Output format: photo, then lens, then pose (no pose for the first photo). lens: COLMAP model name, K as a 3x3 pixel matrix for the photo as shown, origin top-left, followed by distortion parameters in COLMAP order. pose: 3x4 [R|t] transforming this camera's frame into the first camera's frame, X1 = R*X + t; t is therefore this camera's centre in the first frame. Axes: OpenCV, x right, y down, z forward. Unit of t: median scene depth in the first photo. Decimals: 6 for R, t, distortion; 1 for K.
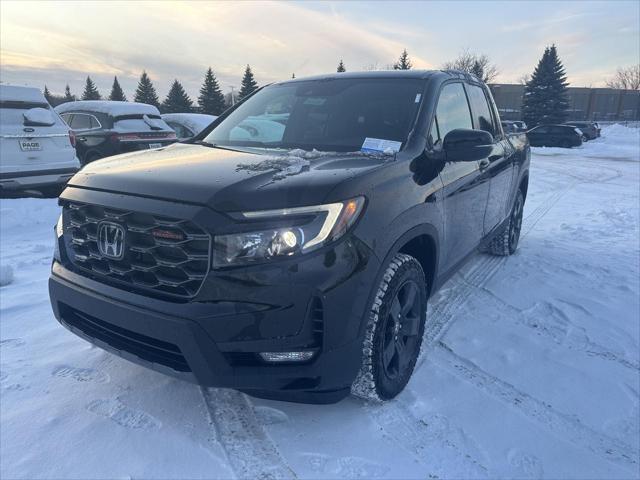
lens RADIAL K [[449.3, 0, 321.3], [0, 449.3, 241.1], [0, 0, 1]] dist [0.059808, -0.071754]
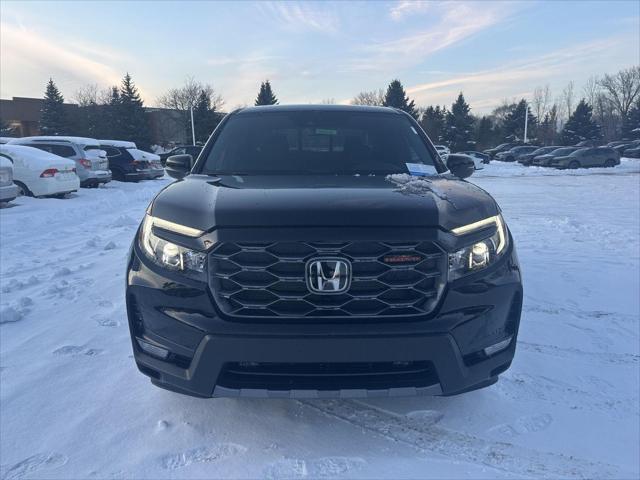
lens RADIAL K [[451.1, 0, 315.1], [0, 451.1, 240.4], [0, 0, 1]] dist [0.054744, -0.076762]
pose [[0.831346, -0.117521, 0.543188, -0.866939], [0.146969, 0.989081, -0.010944, -0.059821], [-0.535971, 0.088930, 0.839540, 0.184110]]
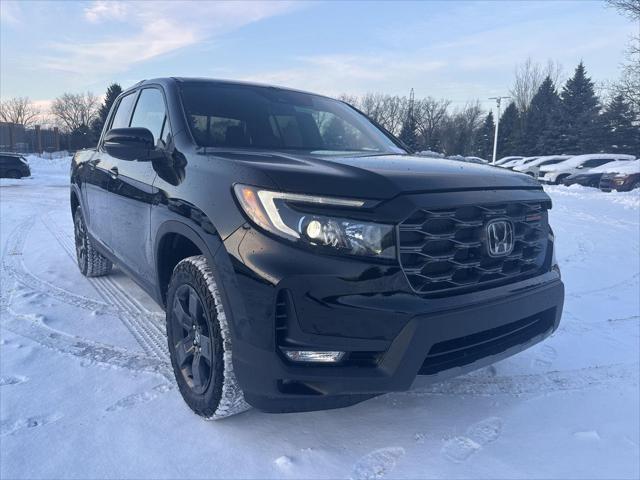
lens RADIAL K [[449.3, 0, 321.3], [0, 449.3, 241.1], [0, 0, 1]] dist [0.059808, -0.071754]
pose [[0.368378, -0.158025, 0.916147, -1.291240], [0.221629, 0.971963, 0.078537, -0.133078], [-0.902872, 0.174114, 0.393073, 0.841249]]
